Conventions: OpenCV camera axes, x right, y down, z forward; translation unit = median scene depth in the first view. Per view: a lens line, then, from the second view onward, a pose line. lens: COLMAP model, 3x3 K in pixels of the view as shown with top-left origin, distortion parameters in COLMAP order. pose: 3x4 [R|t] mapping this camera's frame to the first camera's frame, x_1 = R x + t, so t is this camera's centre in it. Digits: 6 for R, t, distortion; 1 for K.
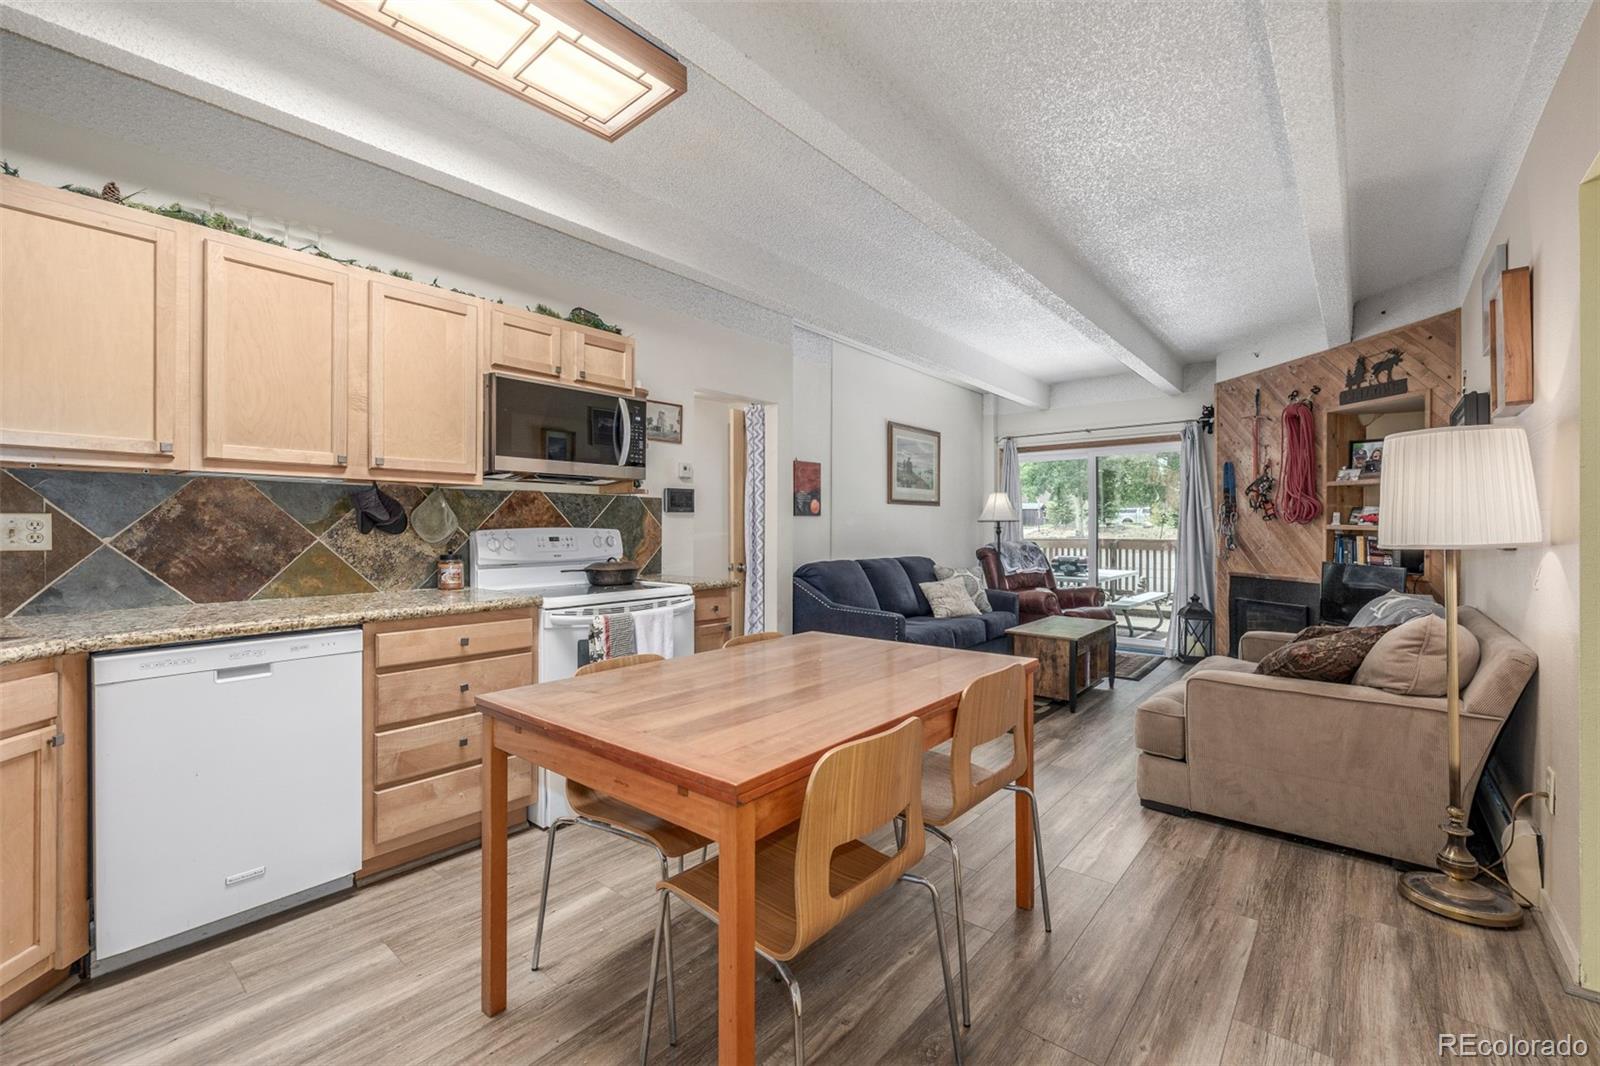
lens RADIAL K [[674.1, 0, 804.2], [0, 674.1, 525.9], [0, 0, 1]] dist [-0.001654, -0.000175]
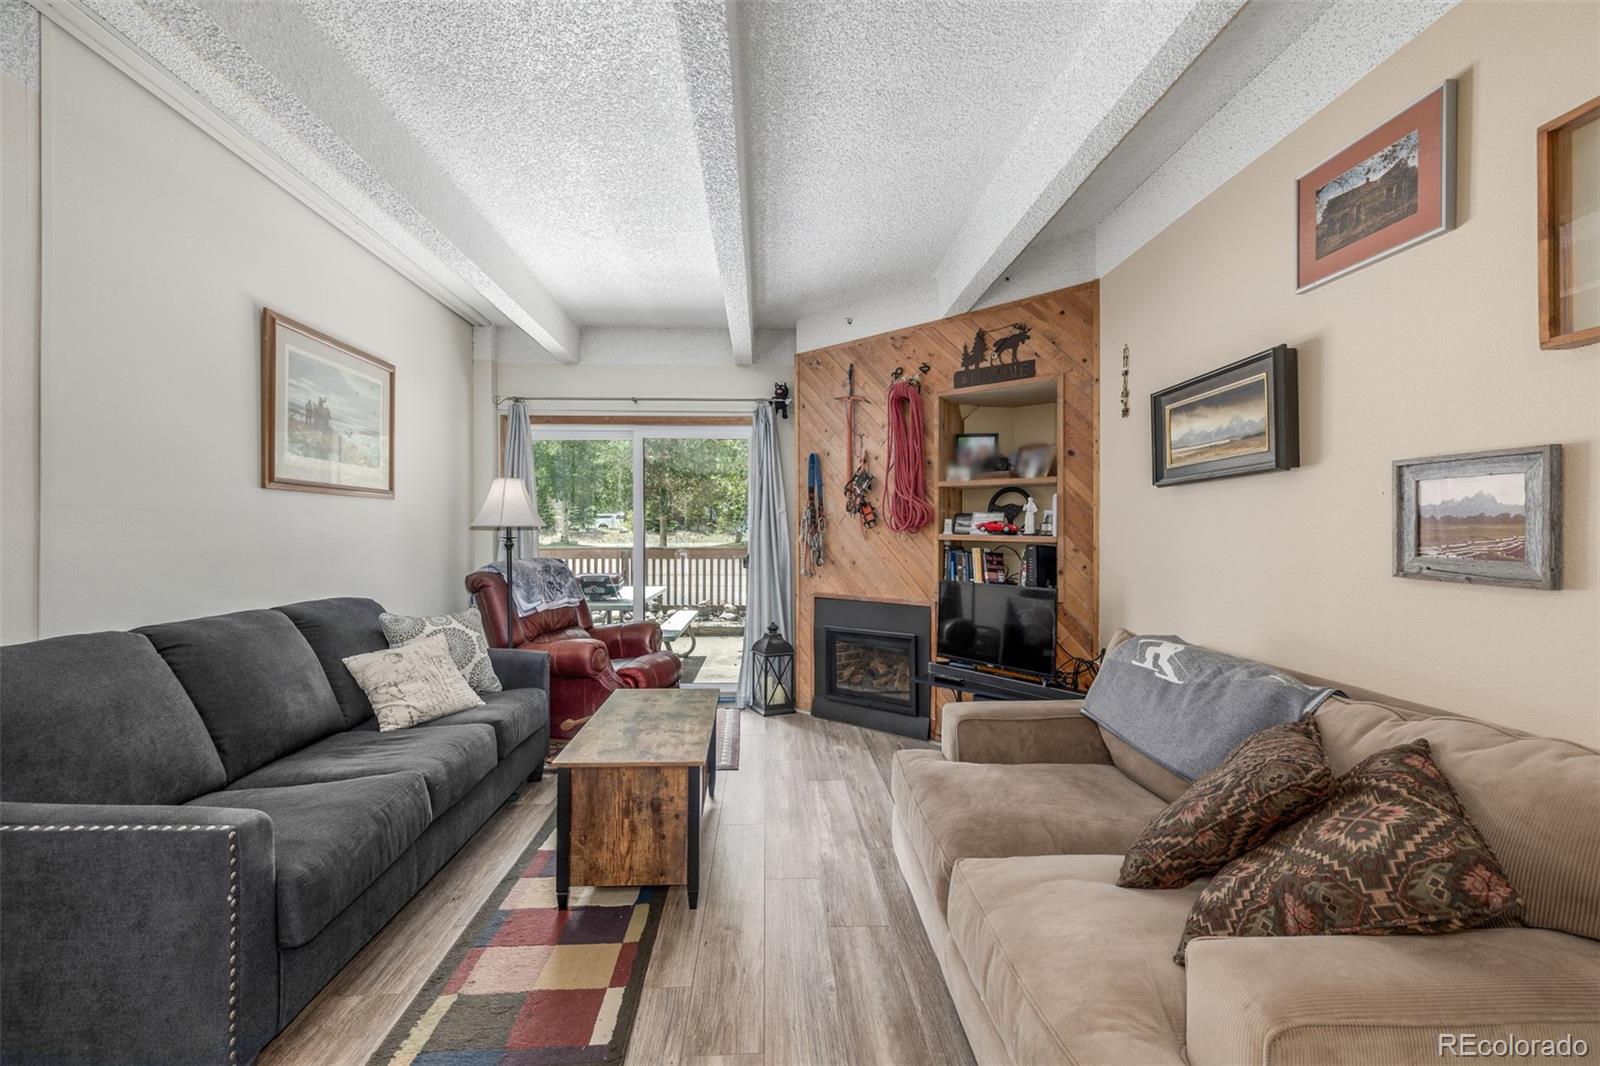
lens RADIAL K [[674.1, 0, 804.6], [0, 674.1, 533.4], [0, 0, 1]] dist [-0.001654, -0.000175]
pose [[0.736661, -0.001258, 0.676261, 0.117285], [-0.001617, 0.999992, 0.003622, -0.005946], [-0.676260, -0.003762, 0.736653, 0.567002]]
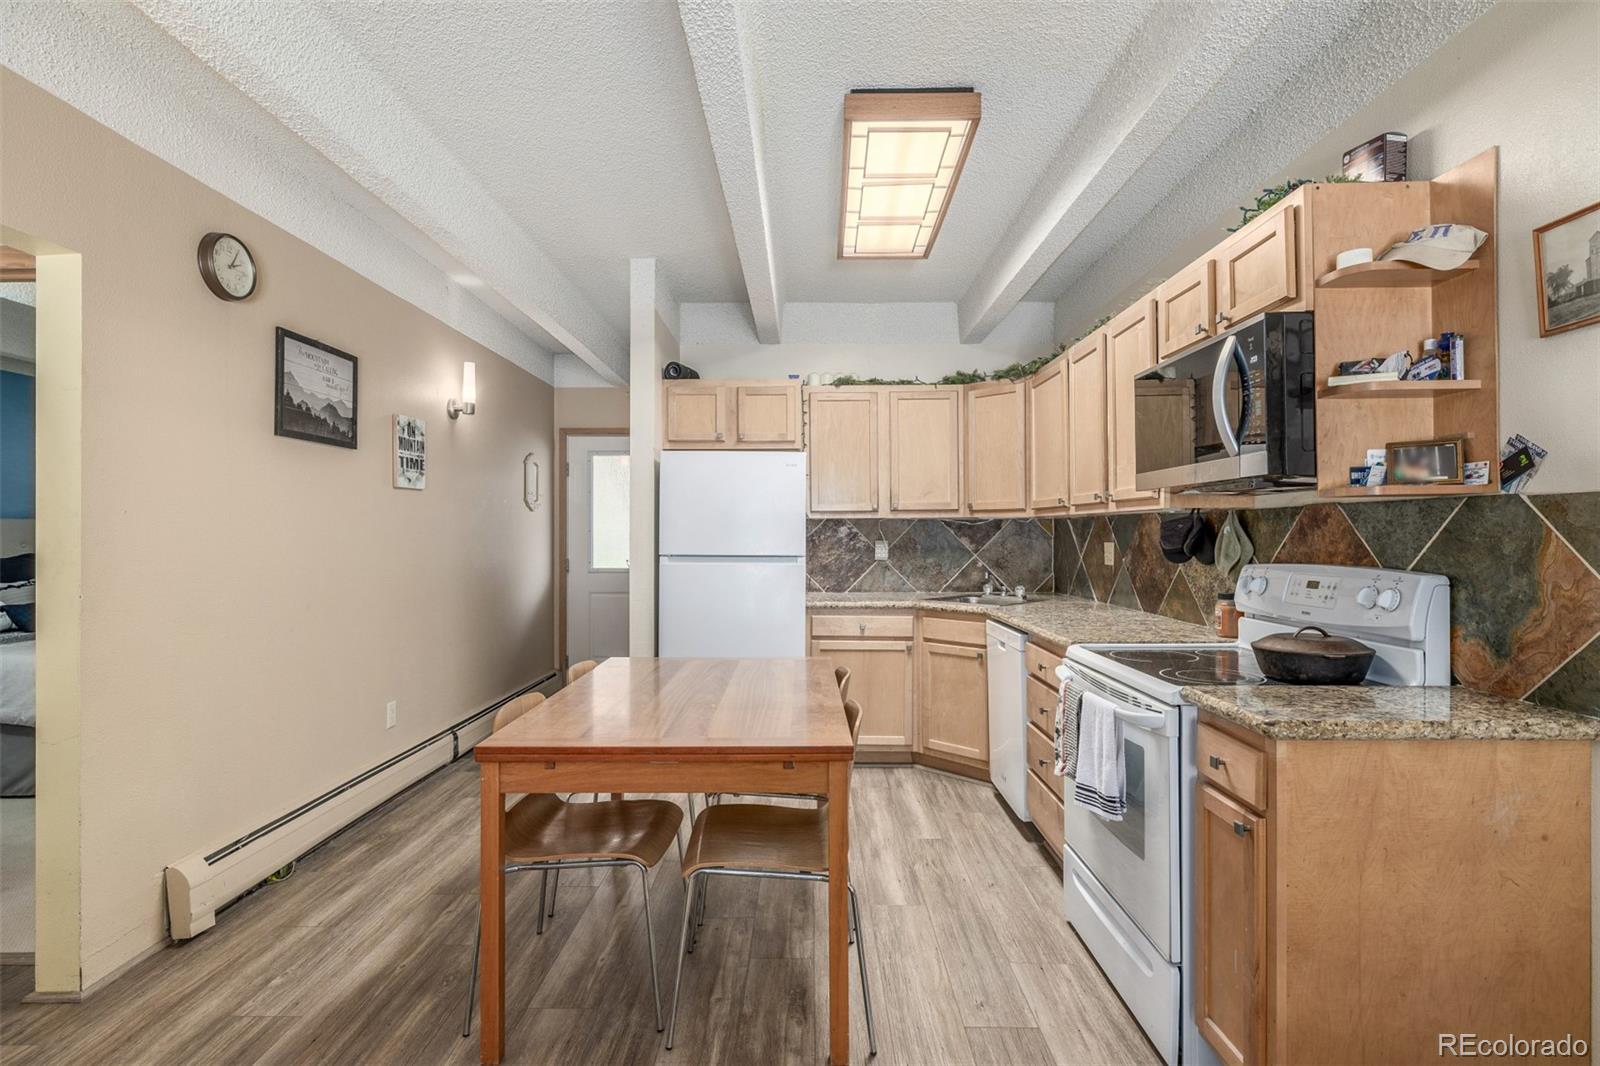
lens RADIAL K [[780.3, 0, 809.2], [0, 780.3, 532.2], [0, 0, 1]] dist [0.008080, 0.001665]
pose [[-0.769115, 0.003799, -0.639099, 0.292372], [0.007240, 0.999970, -0.002769, -0.019979], [0.639069, -0.006757, -0.769120, 0.904759]]
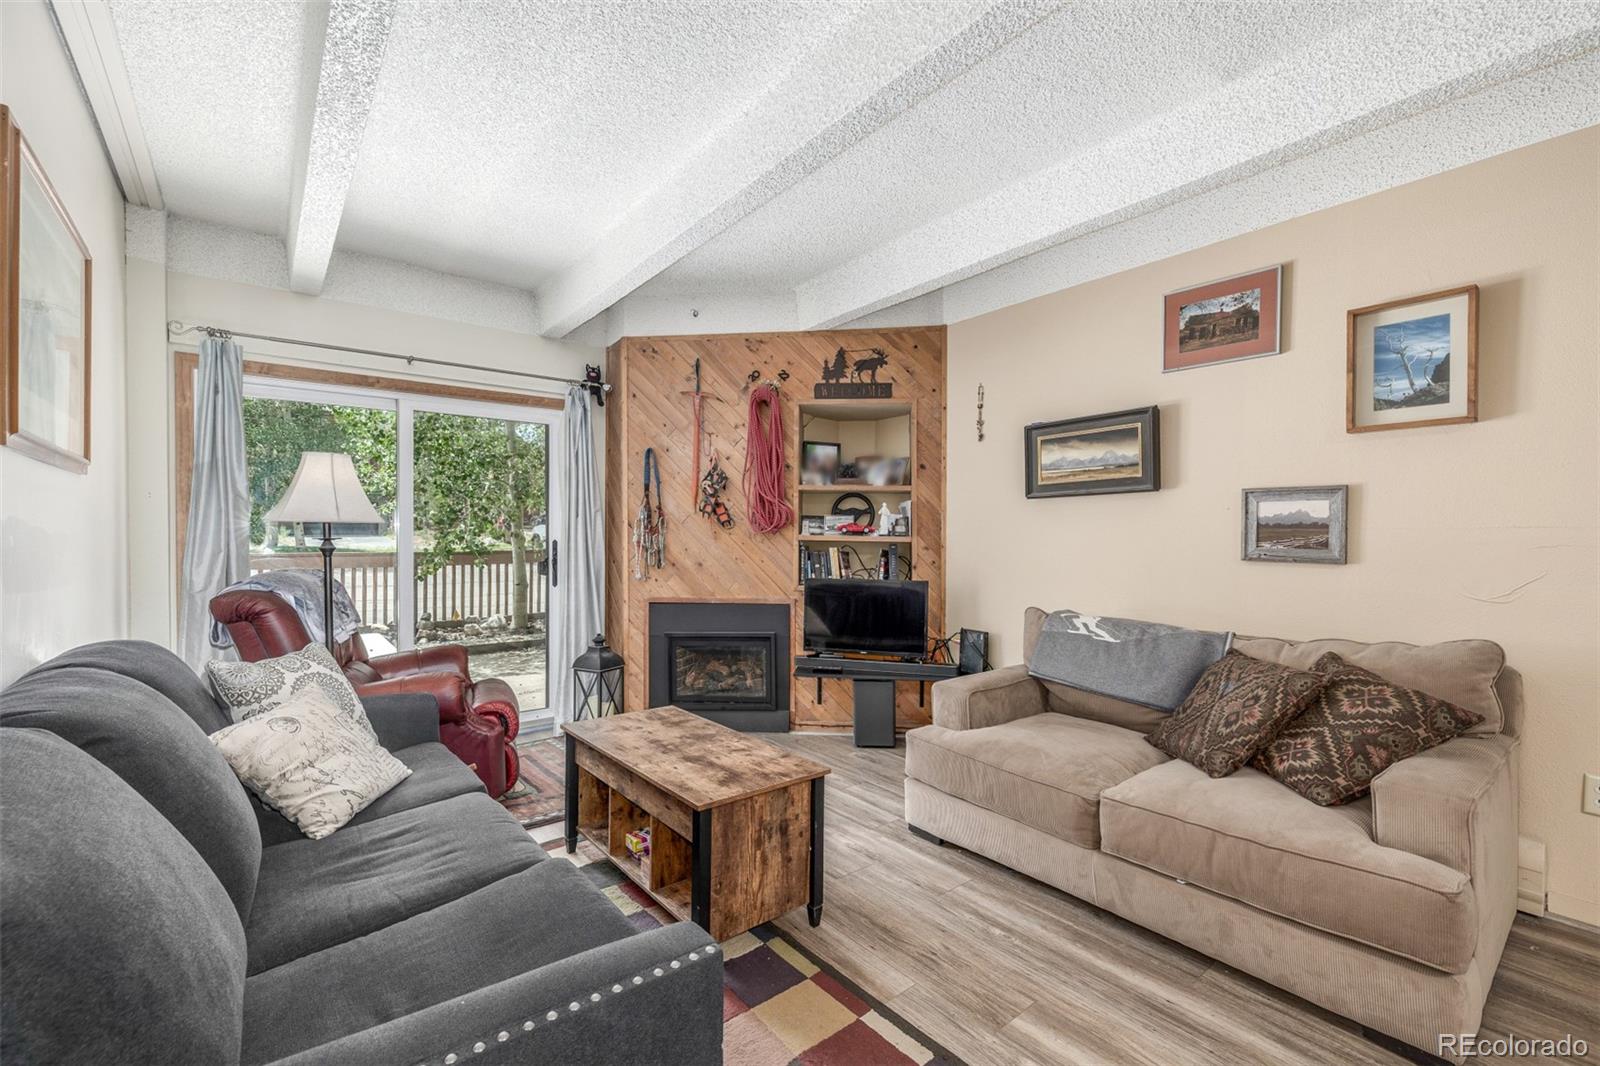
lens RADIAL K [[674.1, 0, 816.3], [0, 674.1, 541.5], [0, 0, 1]] dist [-0.001654, -0.000175]
pose [[0.198770, -0.009315, 0.980002, -0.071595], [-0.004535, 0.999935, 0.010424, -0.002541], [-0.980036, -0.006516, 0.198715, 0.898489]]
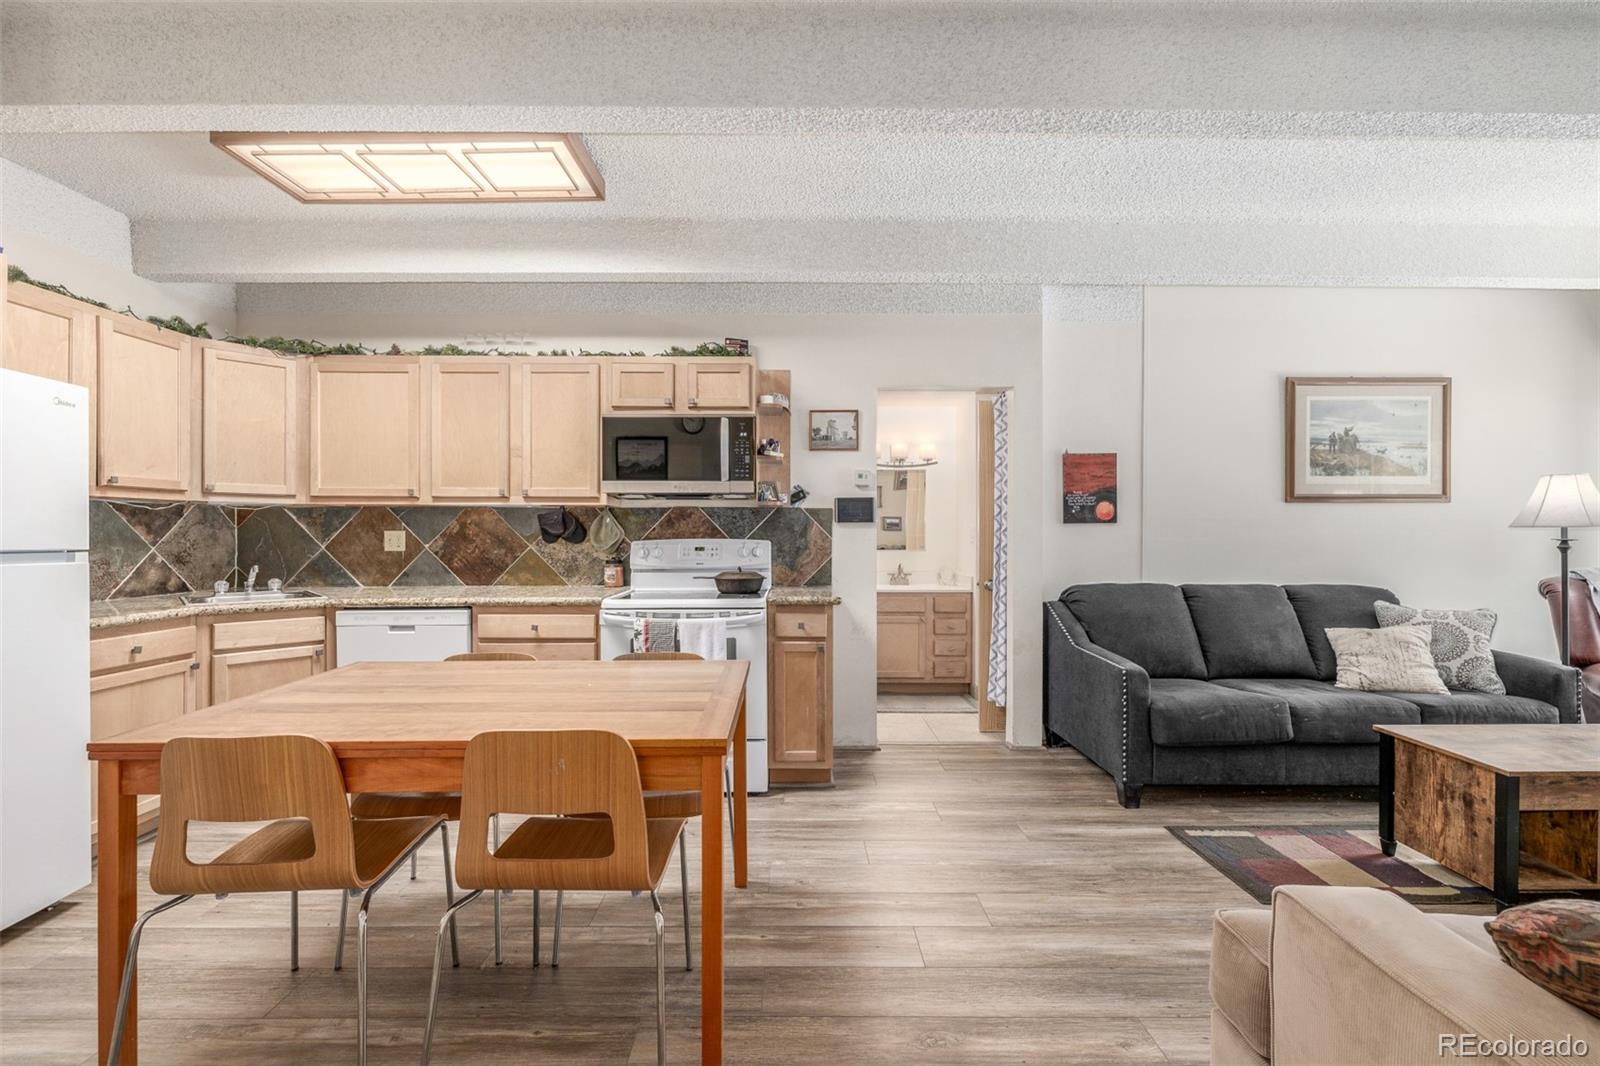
lens RADIAL K [[674.1, 0, 801.3], [0, 674.1, 532.8], [0, 0, 1]] dist [-0.001654, -0.000175]
pose [[0.644649, 0.002687, -0.764474, 0.438675], [0.001350, 0.999988, 0.004654, -0.009250], [0.764478, -0.004032, 0.644637, 0.289693]]
